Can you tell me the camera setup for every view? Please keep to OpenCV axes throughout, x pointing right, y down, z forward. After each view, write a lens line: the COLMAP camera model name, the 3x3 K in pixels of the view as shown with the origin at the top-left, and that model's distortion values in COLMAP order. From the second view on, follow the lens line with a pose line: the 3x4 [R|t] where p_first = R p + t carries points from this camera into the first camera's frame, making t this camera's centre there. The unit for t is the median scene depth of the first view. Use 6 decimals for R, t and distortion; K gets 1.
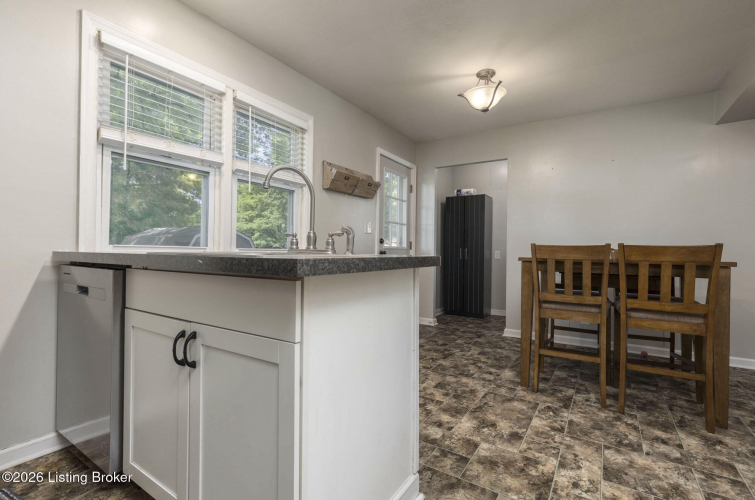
lens RADIAL K [[345.4, 0, 373.8], [0, 345.4, 252.8], [0, 0, 1]] dist [0.009825, -0.003174]
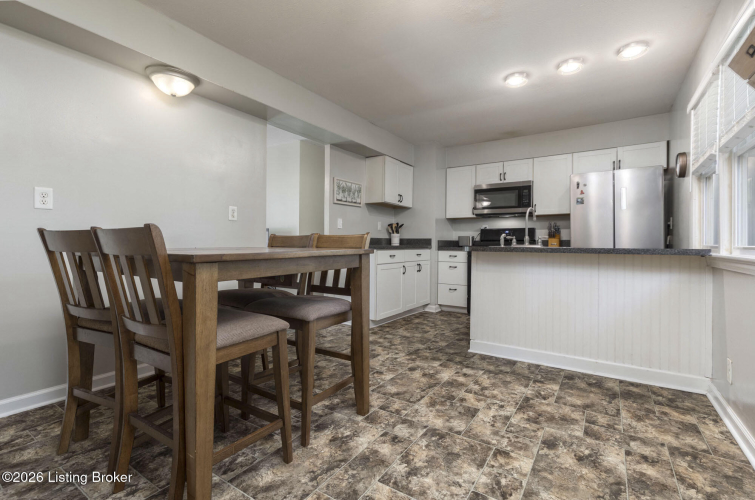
lens RADIAL K [[345.4, 0, 374.2], [0, 345.4, 250.2], [0, 0, 1]] dist [0.009825, -0.003174]
pose [[-0.999783, -0.020791, 0.000933, 0.957870], [-0.020758, 0.999409, 0.027390, -0.000360], [-0.001502, 0.027364, -0.999624, 2.064606]]
